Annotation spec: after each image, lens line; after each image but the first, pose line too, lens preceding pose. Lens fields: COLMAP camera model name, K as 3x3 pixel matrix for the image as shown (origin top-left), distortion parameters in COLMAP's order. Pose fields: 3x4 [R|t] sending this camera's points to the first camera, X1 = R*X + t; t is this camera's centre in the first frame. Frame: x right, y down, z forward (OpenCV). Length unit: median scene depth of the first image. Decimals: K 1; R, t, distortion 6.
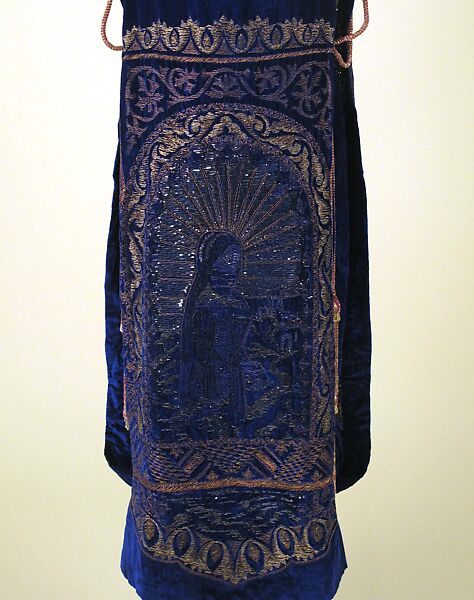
lens RADIAL K [[1343.0, 0, 237.0], [0, 1343.0, 300.0], [0, 0, 1]] dist [-0.051605, 0.033855]
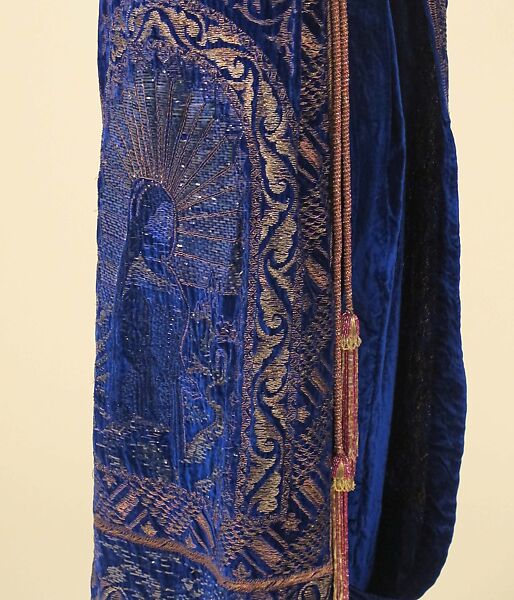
lens RADIAL K [[1747.4, 0, 257.0], [0, 1747.4, 300.0], [0, 0, 1]] dist [-0.030308, -0.809607]
pose [[0.726982, 0.187920, -0.660441, 0.623703], [-0.160329, 0.981691, 0.102844, -0.090971], [0.667676, 0.031122, 0.743801, 0.378367]]
